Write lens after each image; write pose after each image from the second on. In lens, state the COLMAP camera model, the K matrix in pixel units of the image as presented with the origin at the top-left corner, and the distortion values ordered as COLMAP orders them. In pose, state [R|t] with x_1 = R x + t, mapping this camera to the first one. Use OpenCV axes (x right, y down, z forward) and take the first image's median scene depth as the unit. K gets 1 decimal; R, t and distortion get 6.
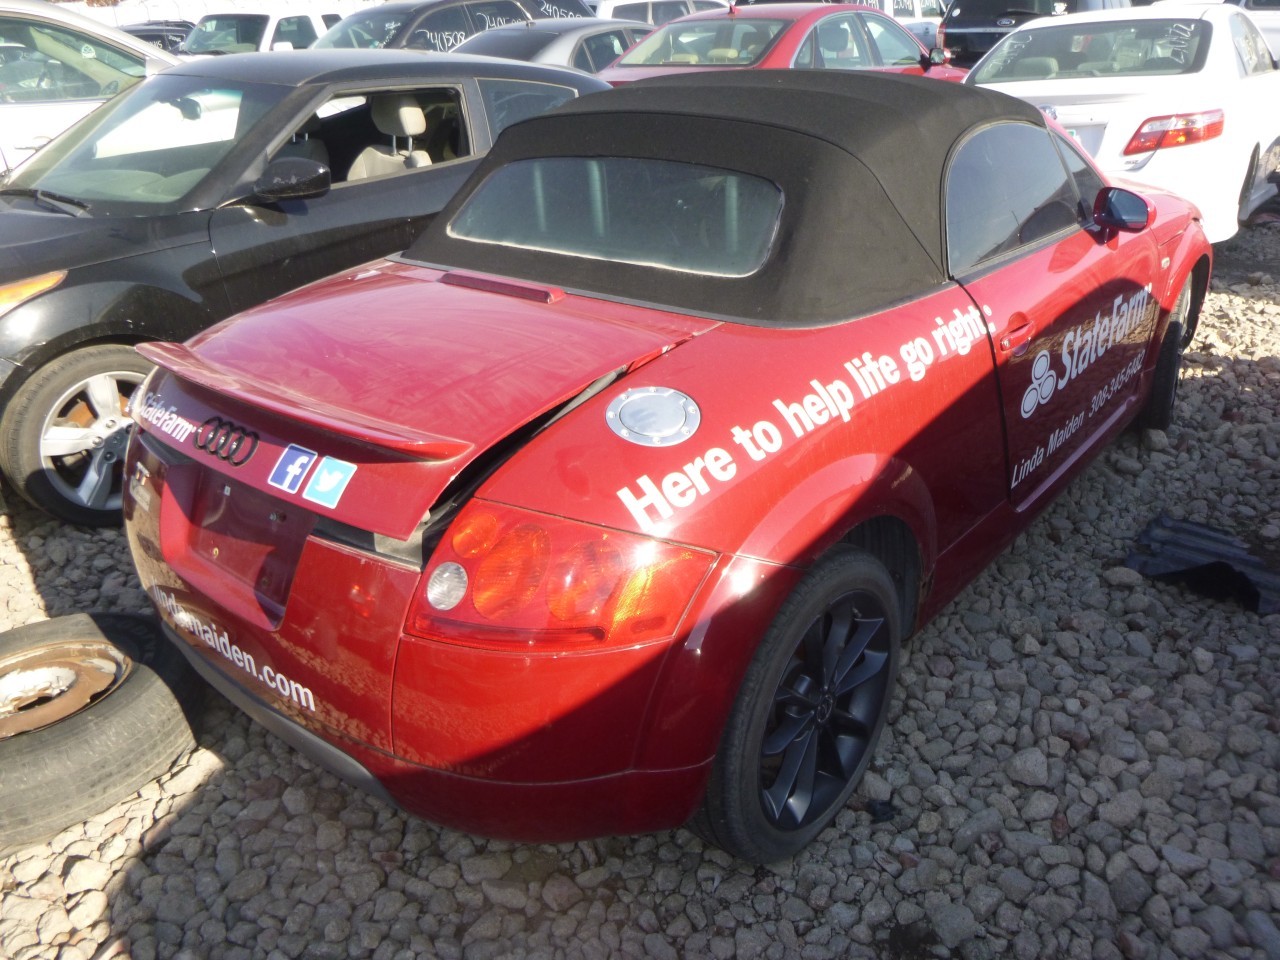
lens RADIAL K [[1016.5, 0, 640.0], [0, 1016.5, 480.0], [0, 0, 1]] dist [-0.041132, 0.000942]
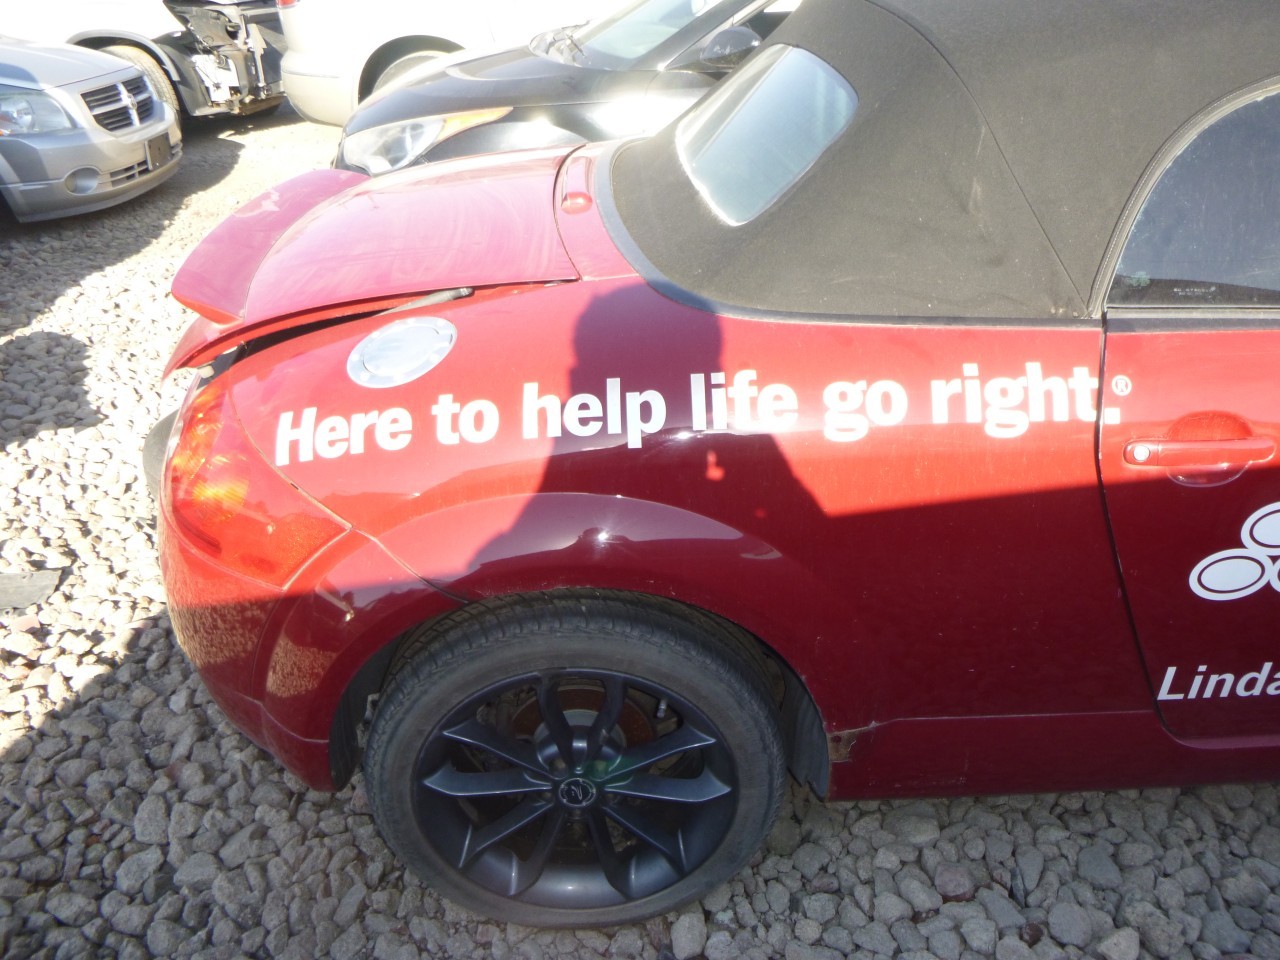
lens RADIAL K [[1016.5, 0, 640.0], [0, 1016.5, 480.0], [0, 0, 1]] dist [-0.041132, 0.000942]
pose [[0.660318, 0.385810, -0.644307, 0.658916], [-0.308980, 0.921538, 0.235157, -0.202156], [0.684479, 0.043800, 0.727716, 0.493201]]
